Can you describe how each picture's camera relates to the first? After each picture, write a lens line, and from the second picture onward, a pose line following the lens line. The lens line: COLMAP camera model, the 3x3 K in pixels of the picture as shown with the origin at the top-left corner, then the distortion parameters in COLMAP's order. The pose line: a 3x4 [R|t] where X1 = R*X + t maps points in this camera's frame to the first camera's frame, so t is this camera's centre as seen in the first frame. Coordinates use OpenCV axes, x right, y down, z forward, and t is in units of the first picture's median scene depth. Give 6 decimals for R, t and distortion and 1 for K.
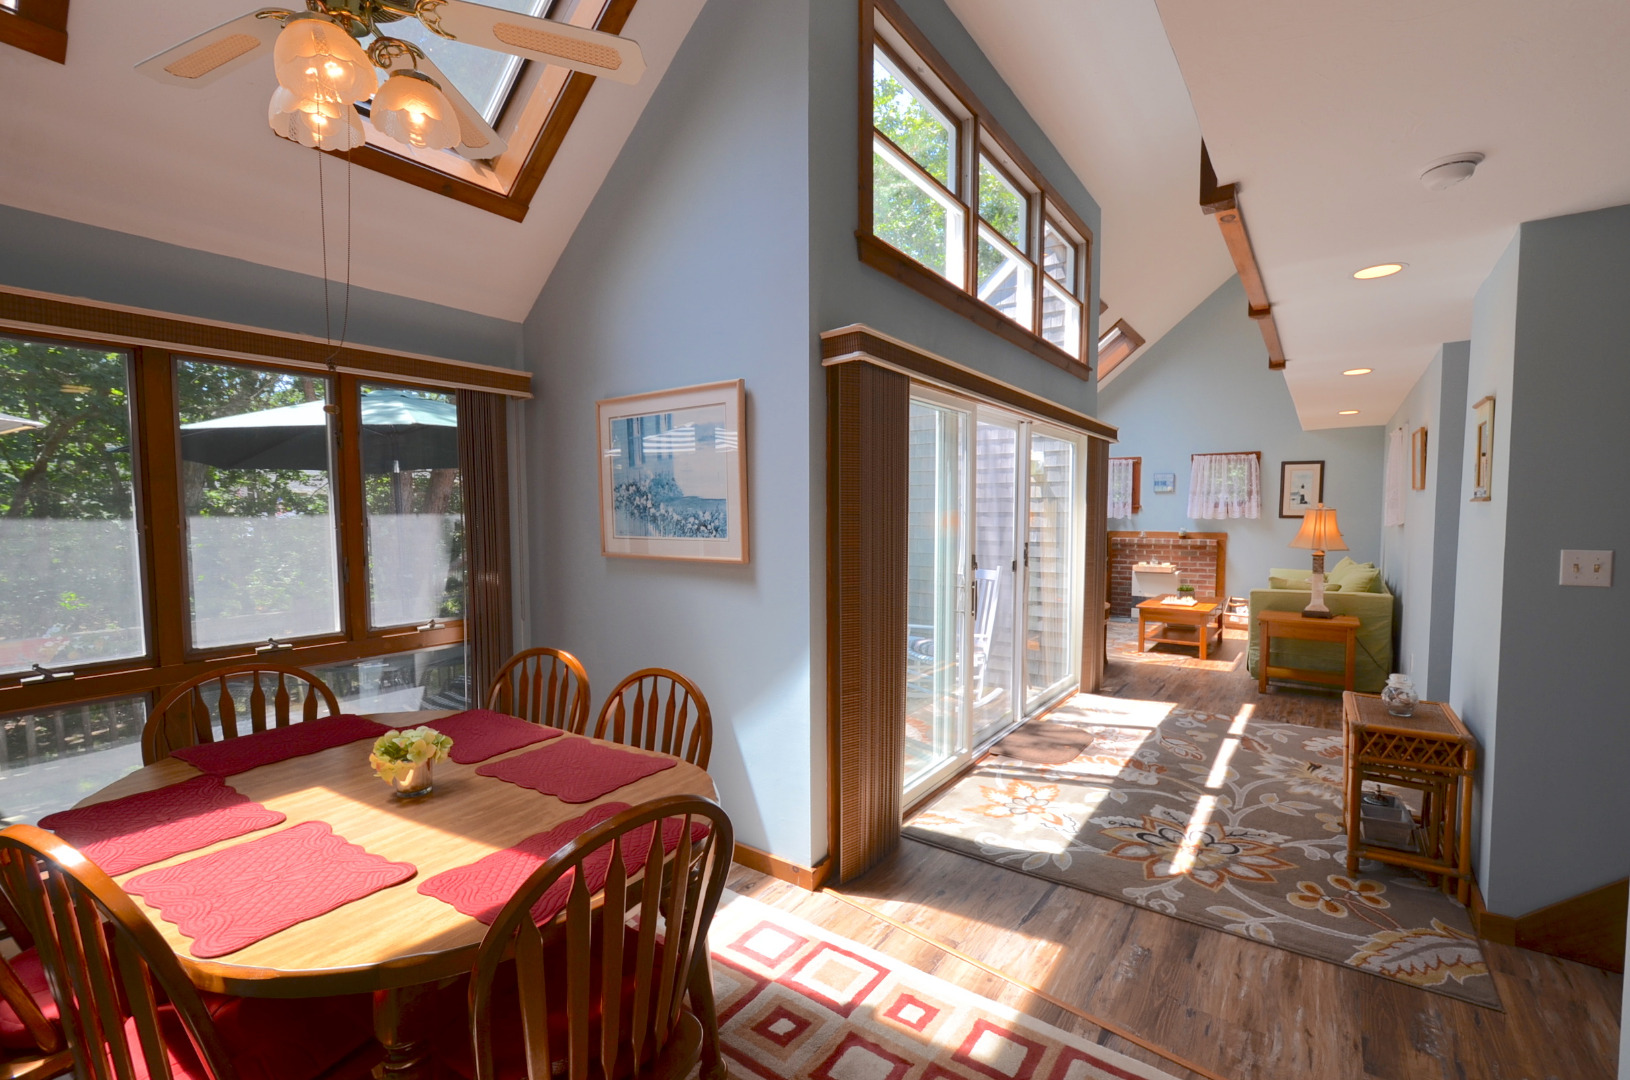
lens RADIAL K [[705.7, 0, 827.7], [0, 705.7, 552.7], [0, 0, 1]] dist [-0.001615, 0.000127]
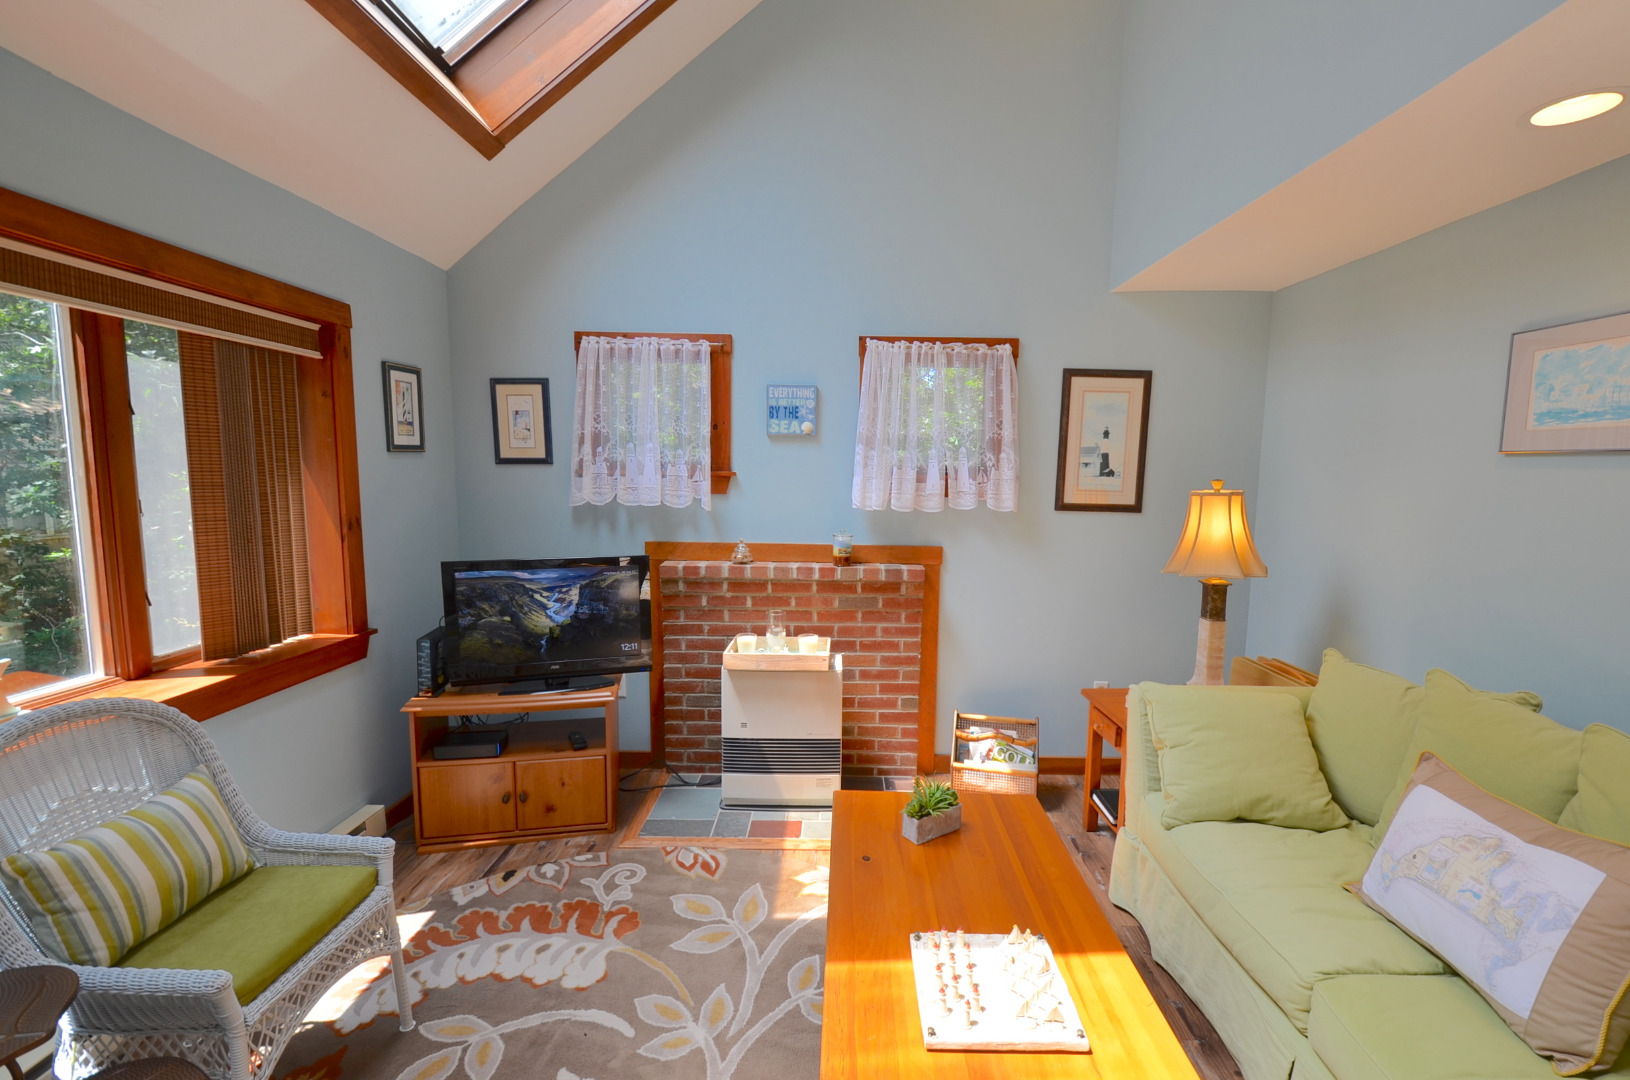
lens RADIAL K [[705.7, 0, 831.0], [0, 705.7, 547.5], [0, 0, 1]] dist [-0.001615, 0.000127]
pose [[0.820696, -0.045284, 0.569568, 0.289048], [0.015898, 0.998278, 0.056461, -0.050135], [-0.571144, -0.037282, 0.820003, 0.705061]]
